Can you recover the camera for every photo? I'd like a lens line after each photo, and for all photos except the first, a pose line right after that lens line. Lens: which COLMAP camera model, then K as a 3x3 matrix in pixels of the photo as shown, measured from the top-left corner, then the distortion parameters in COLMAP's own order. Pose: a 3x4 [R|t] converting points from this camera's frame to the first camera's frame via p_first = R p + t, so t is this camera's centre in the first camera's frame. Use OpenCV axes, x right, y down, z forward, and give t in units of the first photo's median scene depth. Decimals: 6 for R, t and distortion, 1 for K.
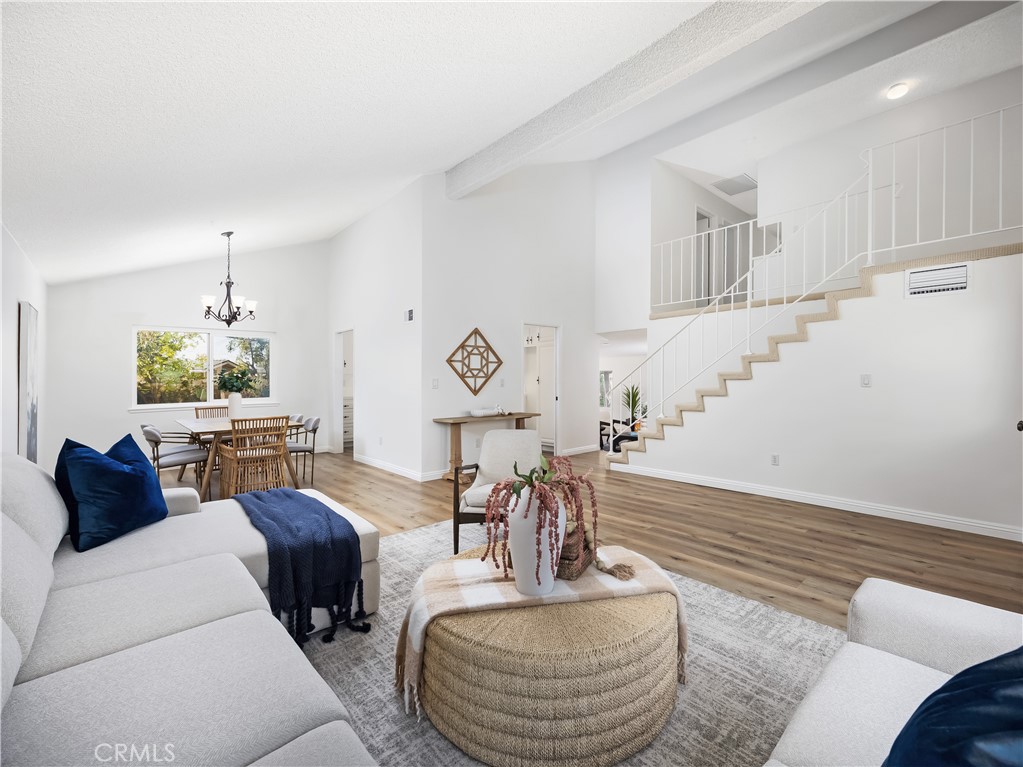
lens RADIAL K [[450.4, 0, 526.5], [0, 450.4, 382.5], [0, 0, 1]] dist [-0.001244, -0.000108]
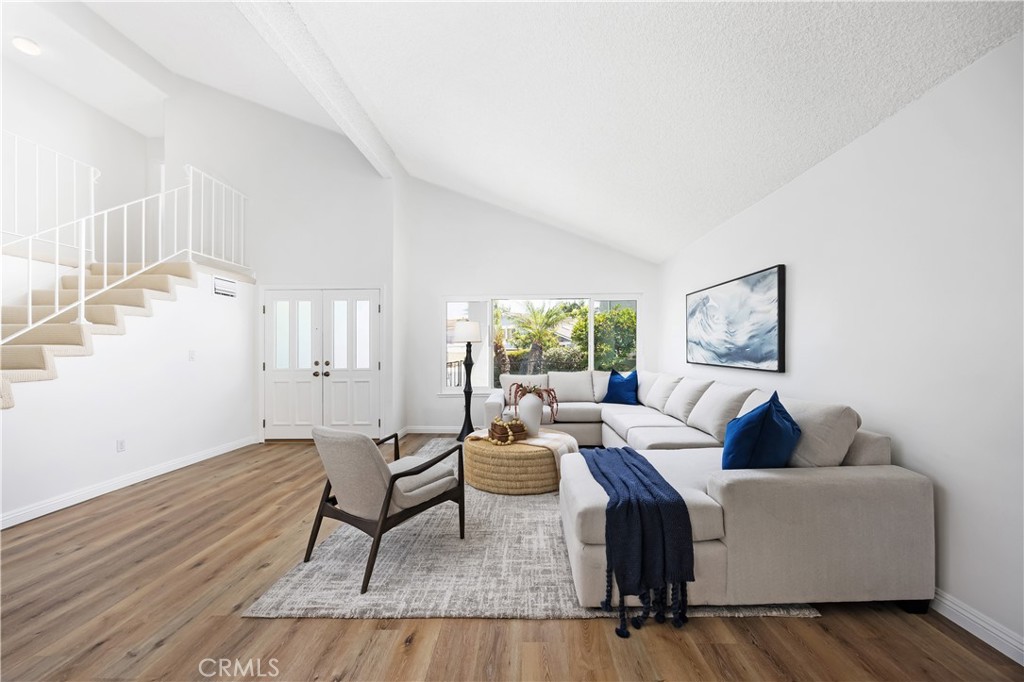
lens RADIAL K [[397.0, 0, 524.1], [0, 397.0, 345.0], [0, 0, 1]] dist [-0.000716, -0.000189]
pose [[-0.732967, 0.021069, 0.679938, -0.466402], [0.016687, 0.999776, -0.012991, -0.001883], [-0.680059, 0.001824, -0.733155, 0.845715]]
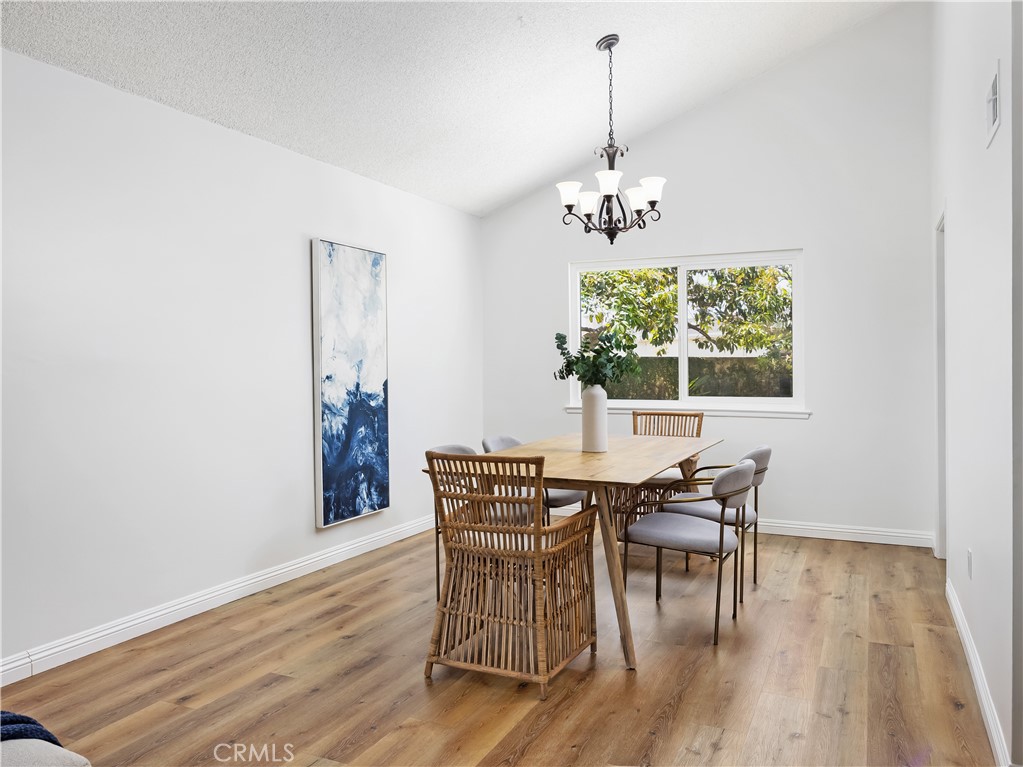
lens RADIAL K [[787.3, 0, 511.5], [0, 787.3, 383.5], [0, 0, 1]] dist [-0.005034, -0.000918]
pose [[0.389223, 0.033767, -0.920525, 0.045649], [-0.006564, 0.999404, 0.033885, -0.007443], [0.921120, -0.007147, 0.389212, 0.596521]]
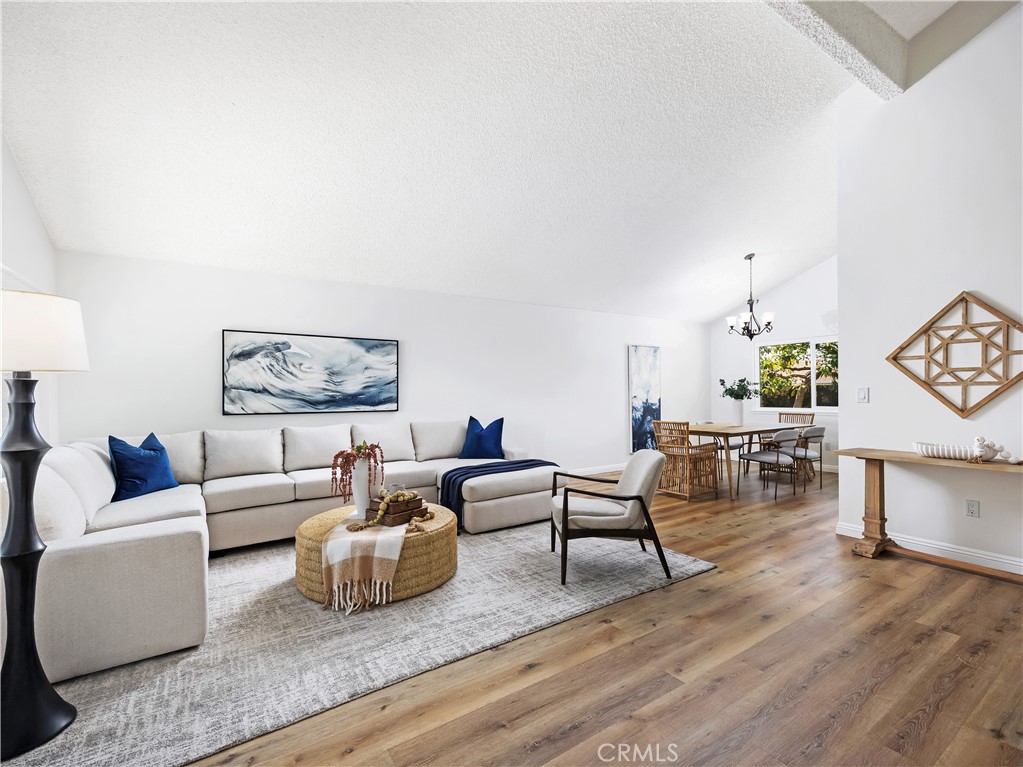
lens RADIAL K [[456.6, 0, 507.5], [0, 456.6, 404.7], [0, 0, 1]] dist [-0.002613, -0.000245]
pose [[-0.158247, 0.037622, -0.986683, 0.546470], [0.007155, 0.999291, 0.036955, -0.012107], [0.987374, -0.001212, -0.158404, 0.592781]]
